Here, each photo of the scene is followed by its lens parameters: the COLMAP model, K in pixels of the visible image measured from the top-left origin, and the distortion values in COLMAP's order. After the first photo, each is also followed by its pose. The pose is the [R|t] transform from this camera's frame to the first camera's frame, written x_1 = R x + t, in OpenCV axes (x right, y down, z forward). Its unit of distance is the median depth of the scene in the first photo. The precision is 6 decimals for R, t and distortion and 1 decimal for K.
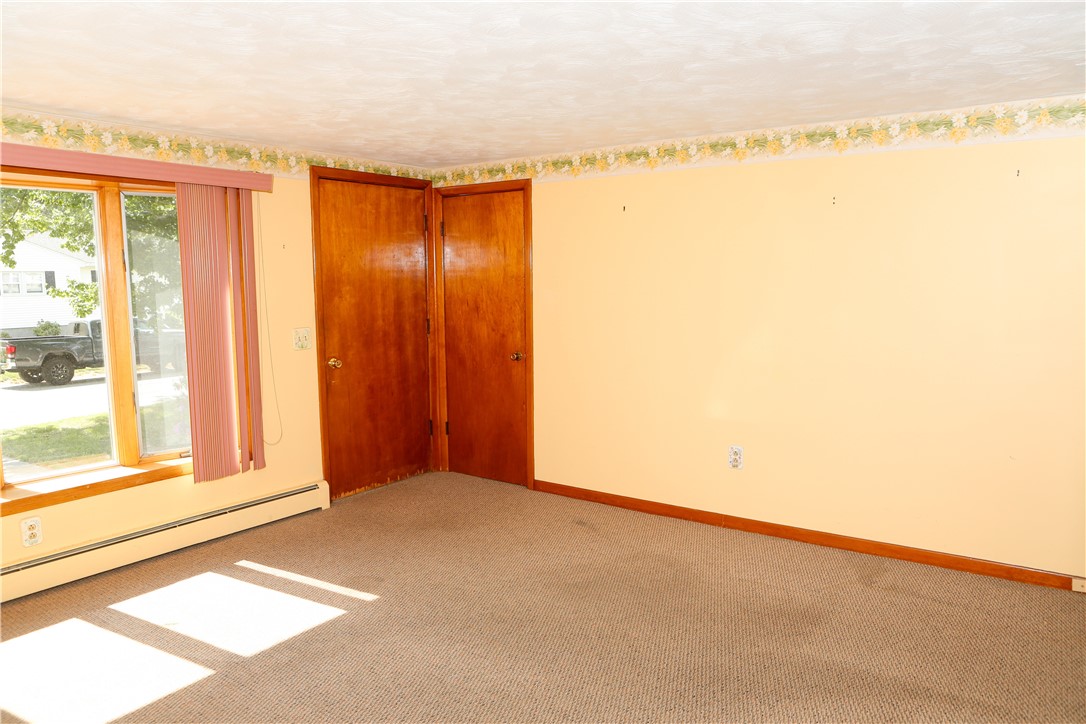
lens RADIAL K [[735.4, 0, 555.5], [0, 735.4, 361.3], [0, 0, 1]] dist [-0.030710, 0.002406]
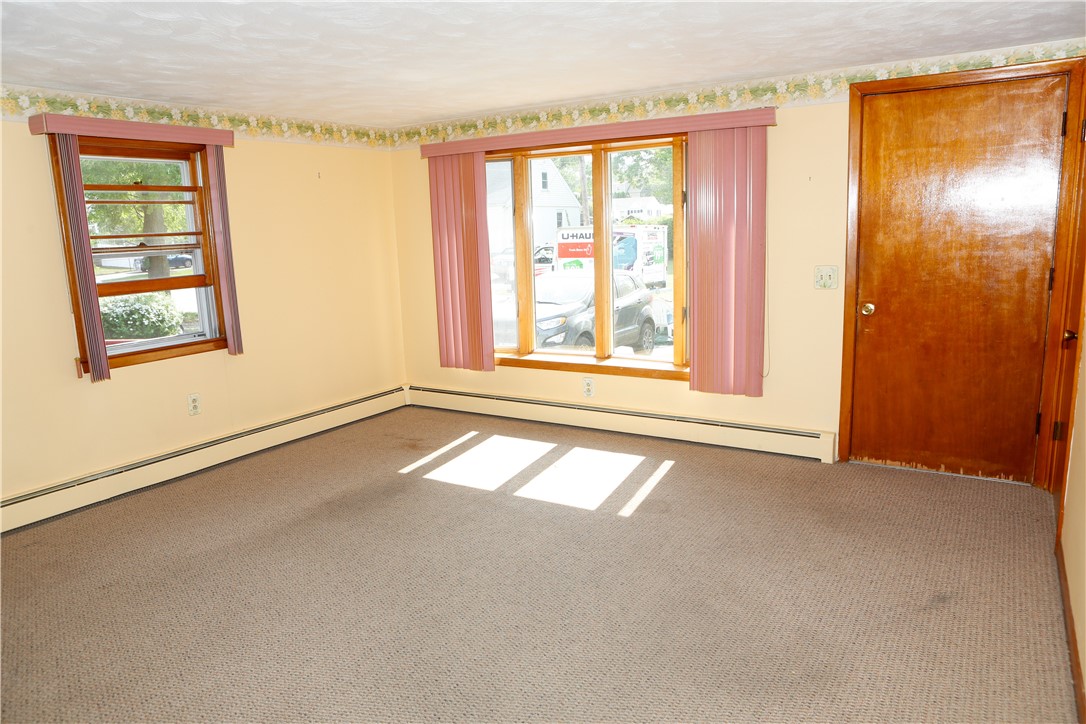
lens RADIAL K [[735.4, 0, 555.5], [0, 735.4, 361.3], [0, 0, 1]] dist [-0.030710, 0.002406]
pose [[0.085212, 0.178290, -0.980281, 0.619766], [-0.091407, 0.981110, 0.170495, -0.059055], [0.992161, 0.075076, 0.099899, 0.633290]]
